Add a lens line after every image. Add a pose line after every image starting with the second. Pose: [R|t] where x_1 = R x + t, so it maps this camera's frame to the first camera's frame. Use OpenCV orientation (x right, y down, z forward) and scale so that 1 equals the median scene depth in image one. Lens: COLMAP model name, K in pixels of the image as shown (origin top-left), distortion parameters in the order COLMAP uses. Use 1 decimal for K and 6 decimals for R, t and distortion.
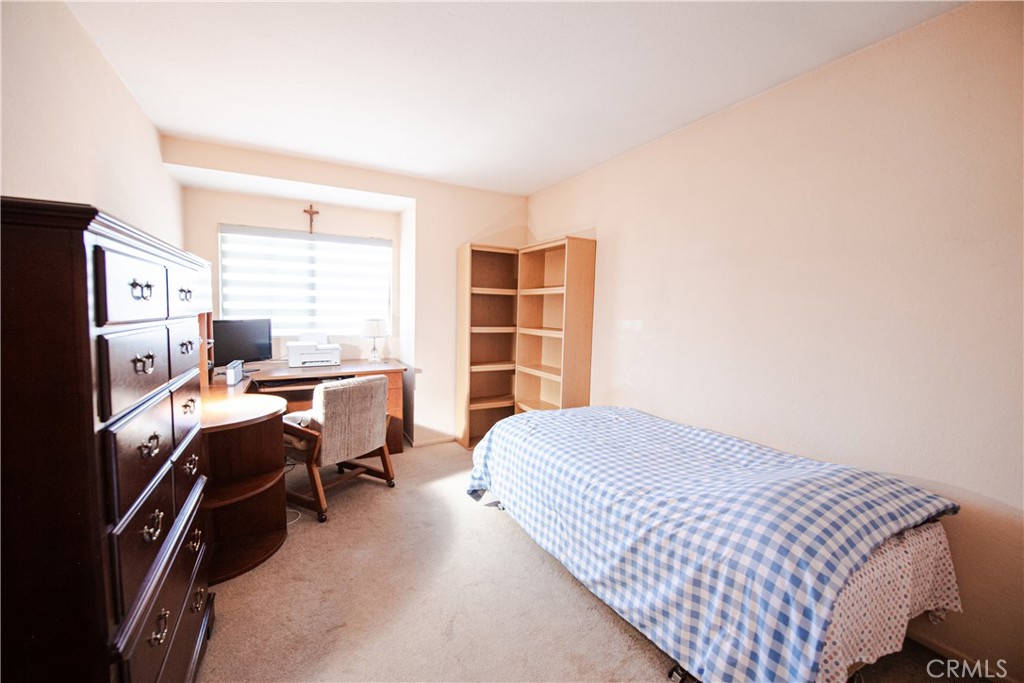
lens RADIAL K [[405.8, 0, 511.3], [0, 405.8, 343.6], [0, 0, 1]] dist [0.001066, -0.000036]
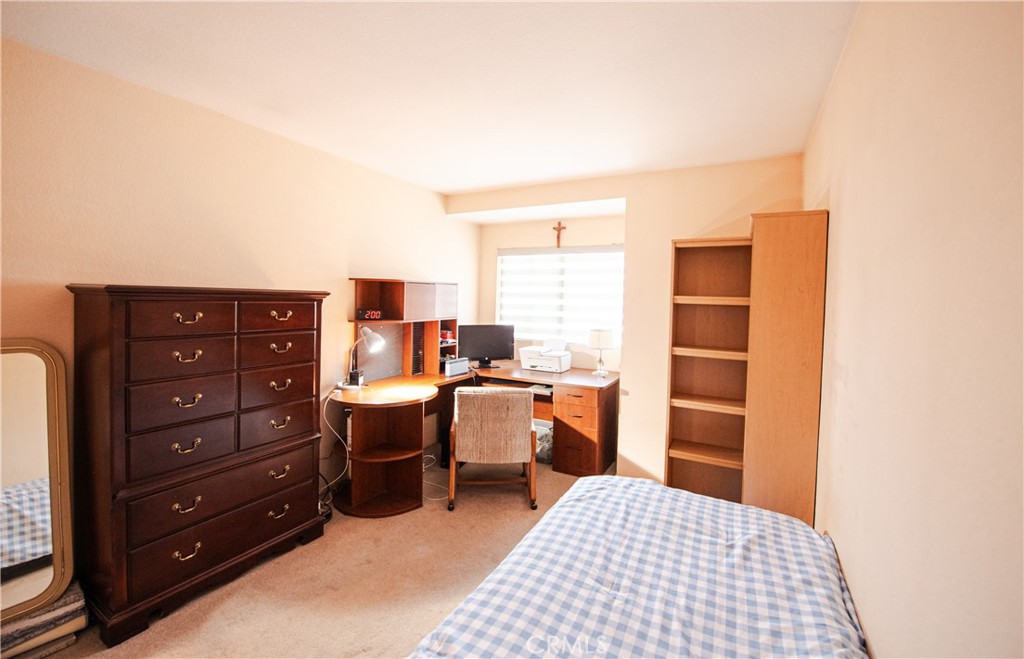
lens RADIAL K [[426.1, 0, 523.6], [0, 426.1, 306.9], [0, 0, 1]] dist [-0.016879, -0.000189]
pose [[0.543689, 0.012268, -0.839197, 0.441023], [-0.084959, 0.995561, -0.040489, -0.063545], [0.834976, 0.093311, 0.542318, 0.341130]]
